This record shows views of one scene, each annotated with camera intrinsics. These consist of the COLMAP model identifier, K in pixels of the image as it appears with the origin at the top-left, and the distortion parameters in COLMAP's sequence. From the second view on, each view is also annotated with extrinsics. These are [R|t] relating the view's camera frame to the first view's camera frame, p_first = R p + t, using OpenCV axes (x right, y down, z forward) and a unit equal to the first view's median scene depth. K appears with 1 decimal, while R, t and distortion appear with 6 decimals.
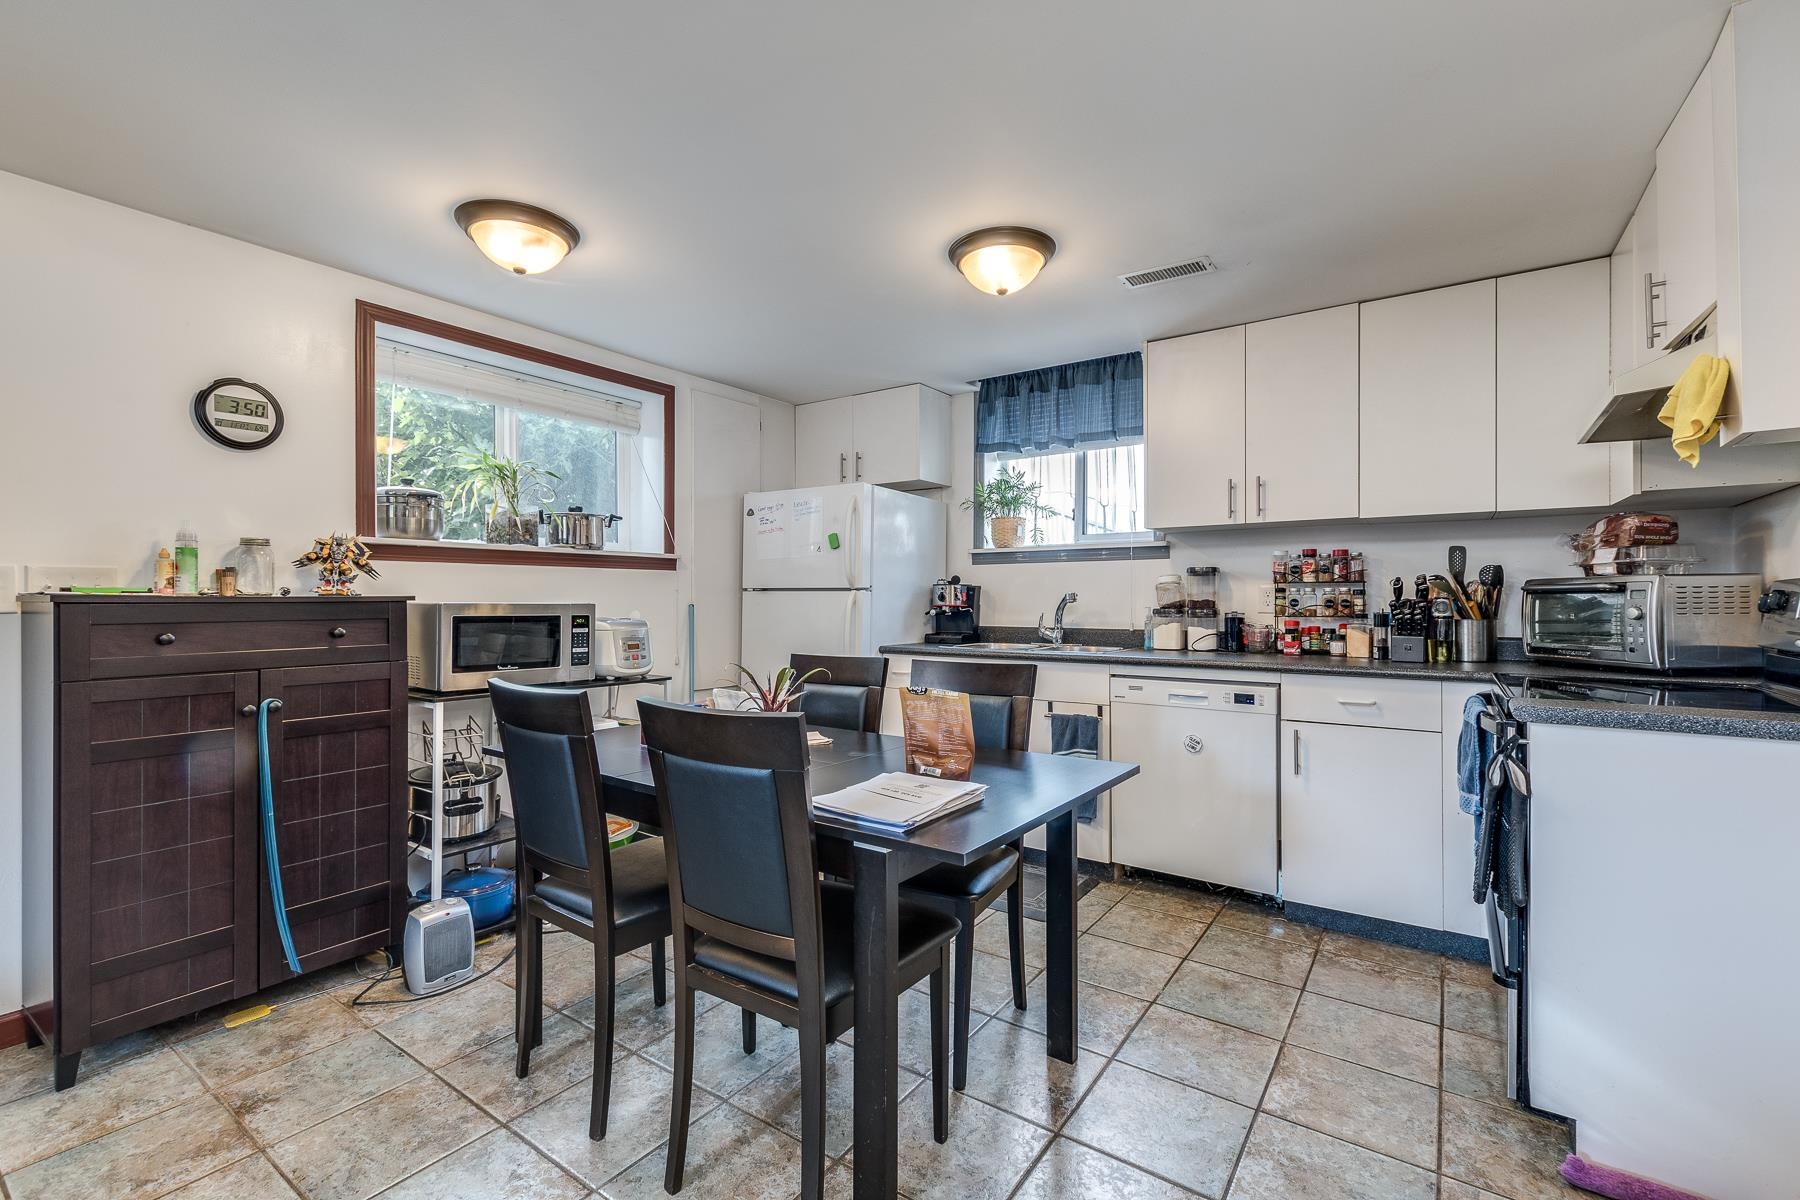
lens RADIAL K [[777.8, 0, 896.9], [0, 777.8, 598.7], [0, 0, 1]] dist [0.000747, -0.000370]
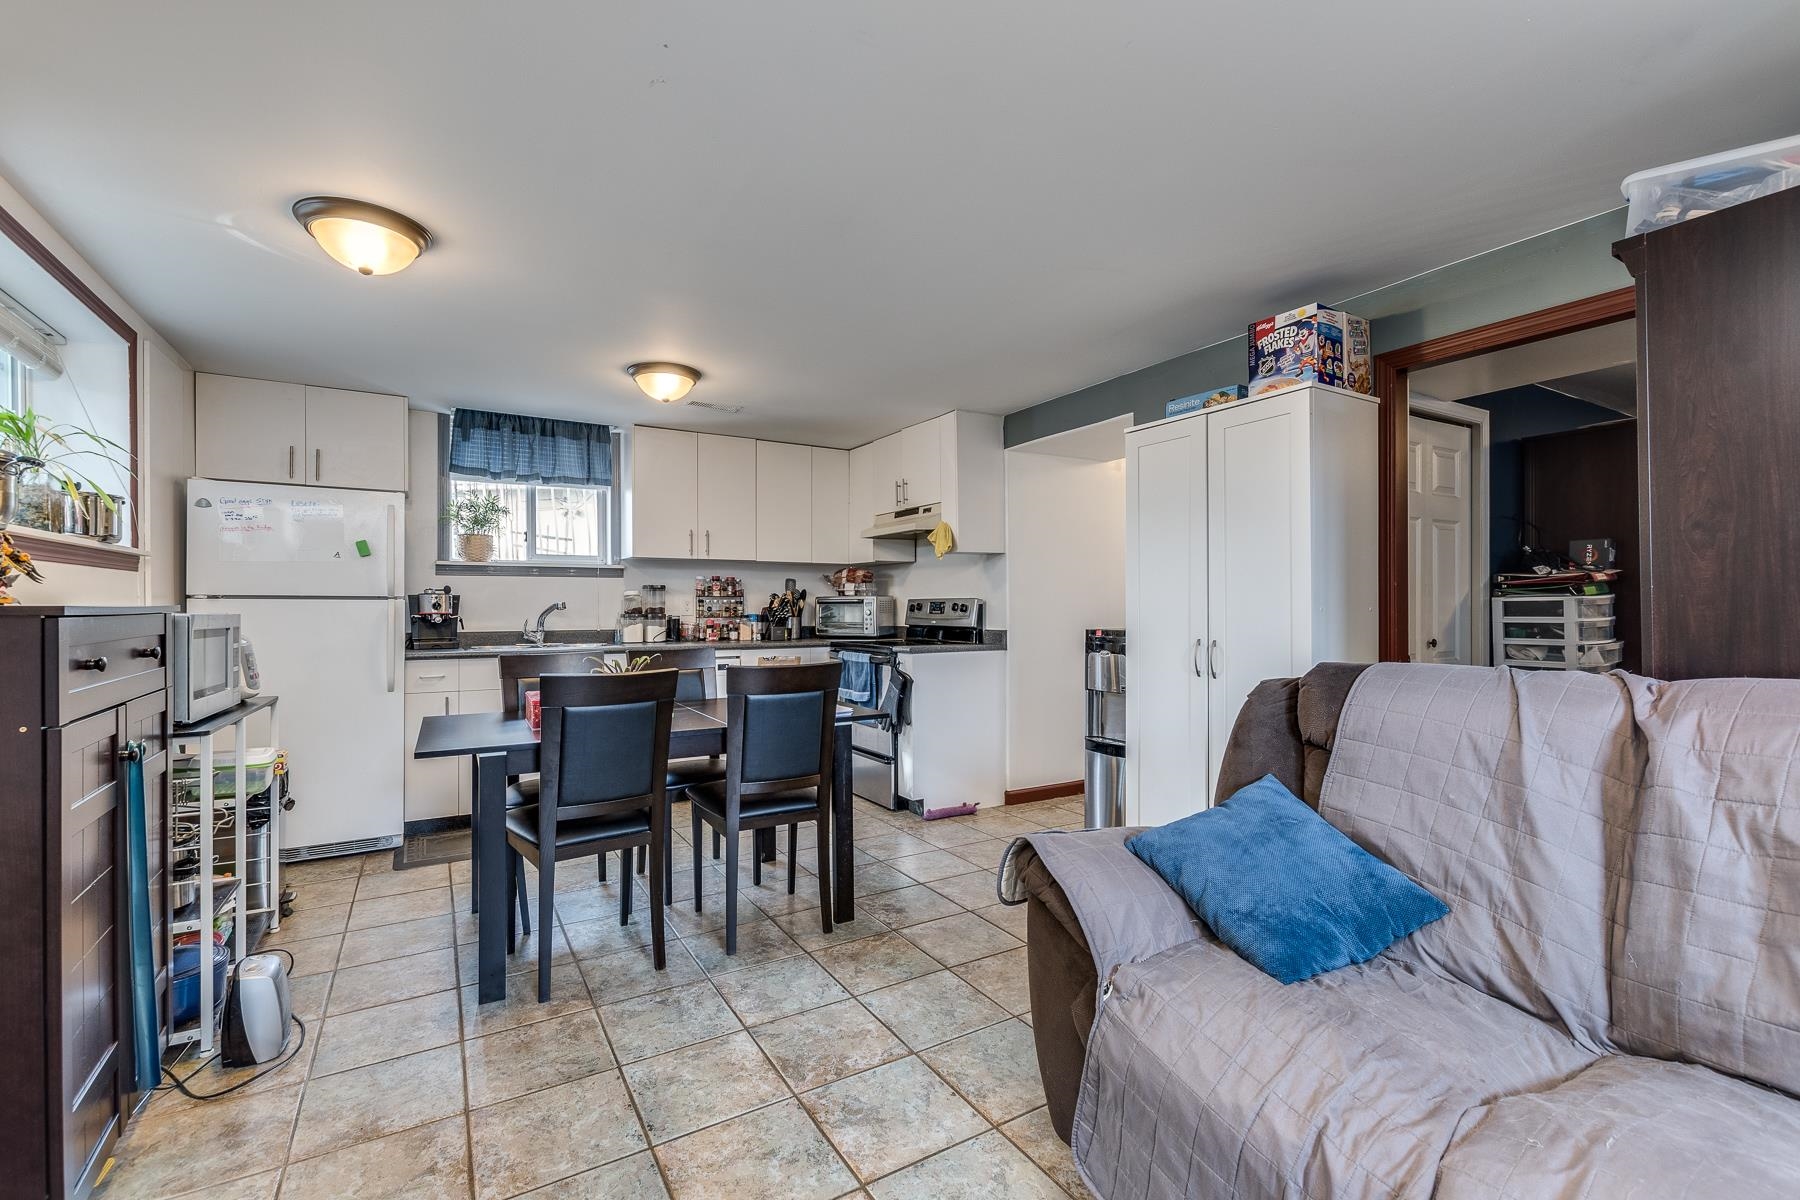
lens RADIAL K [[777.8, 0, 888.6], [0, 777.8, 604.8], [0, 0, 1]] dist [0.000747, -0.000370]
pose [[0.403478, -0.000419, 0.914989, -0.779621], [0.000408, 1.000000, 0.000278, -0.003263], [-0.914989, 0.000261, 0.403479, 0.005425]]
